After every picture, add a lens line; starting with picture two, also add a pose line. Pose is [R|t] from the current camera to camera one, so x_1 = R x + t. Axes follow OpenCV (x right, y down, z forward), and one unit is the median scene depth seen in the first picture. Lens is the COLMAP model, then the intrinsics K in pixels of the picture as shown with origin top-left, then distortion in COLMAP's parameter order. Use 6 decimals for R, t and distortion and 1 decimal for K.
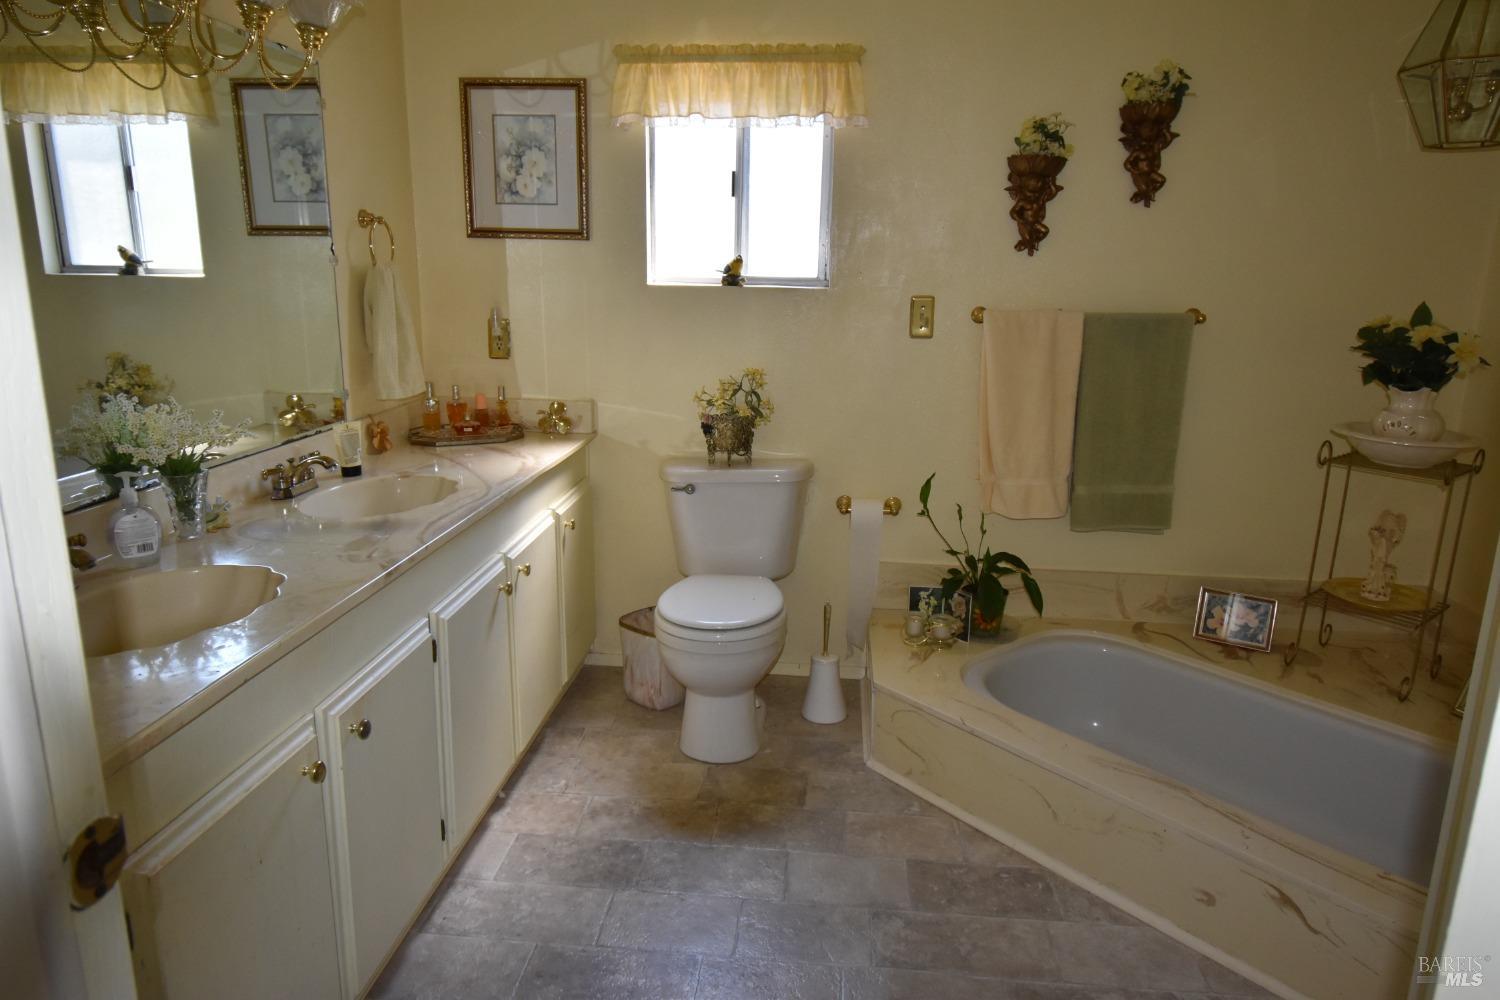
lens RADIAL K [[994.4, 0, 753.7], [0, 994.4, 502.8], [0, 0, 1]] dist [-0.000281, 0.004120]
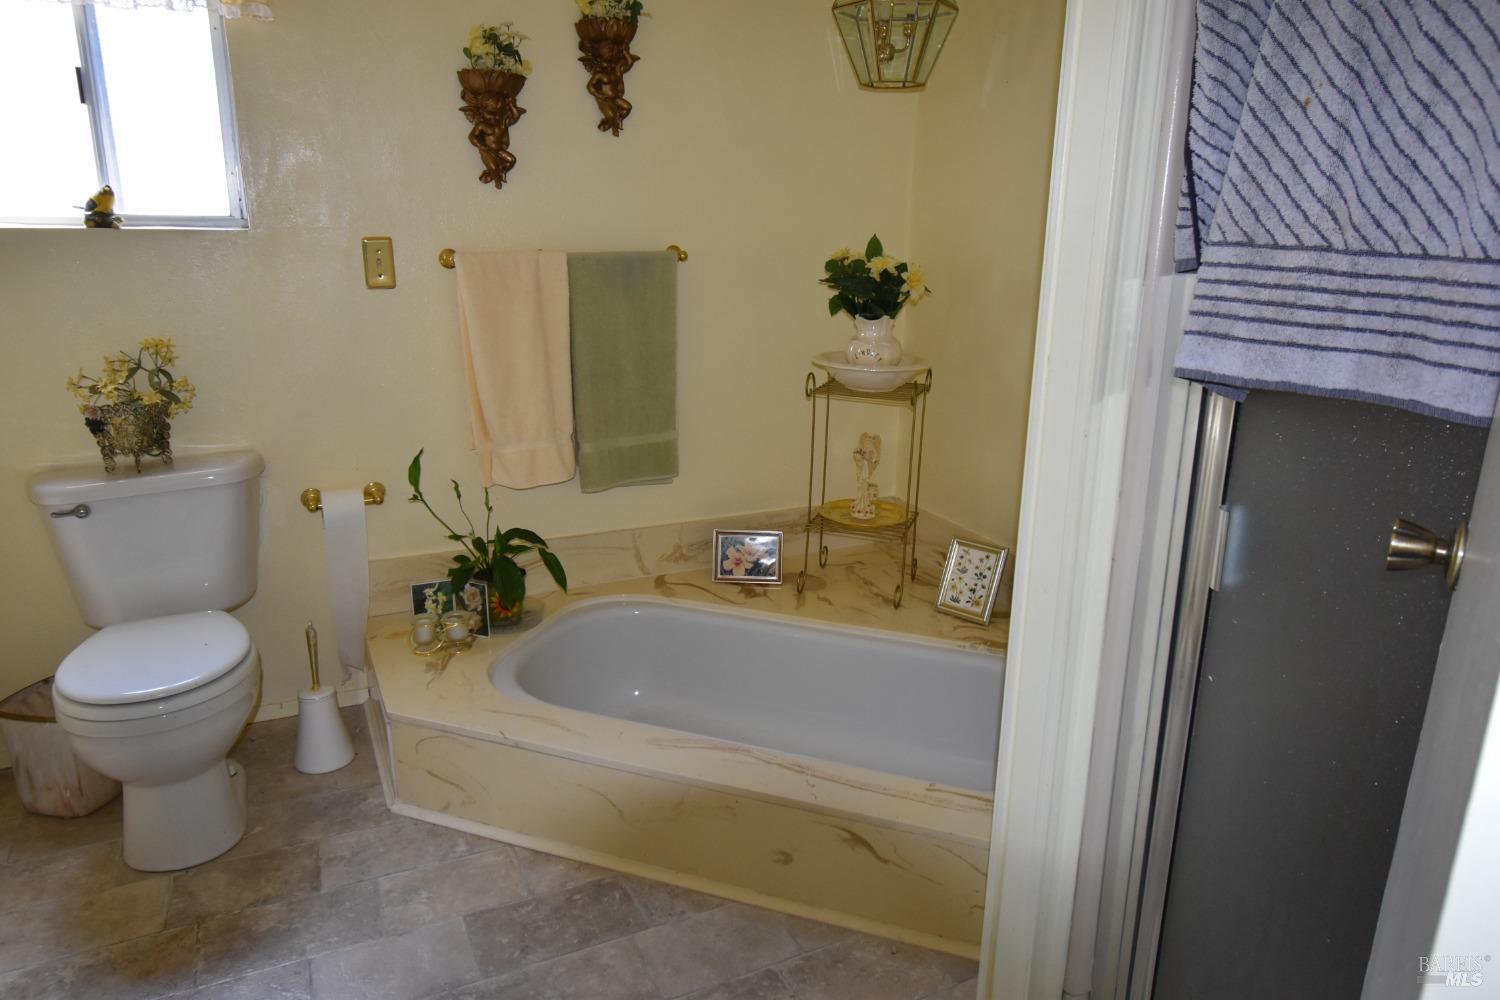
lens RADIAL K [[994.4, 0, 741.0], [0, 994.4, 489.9], [0, 0, 1]] dist [-0.000281, 0.004120]
pose [[0.860569, -0.142090, 0.489113, -0.003278], [0.120690, 0.989837, 0.075206, -0.027458], [-0.494828, -0.005689, 0.868972, 0.138676]]
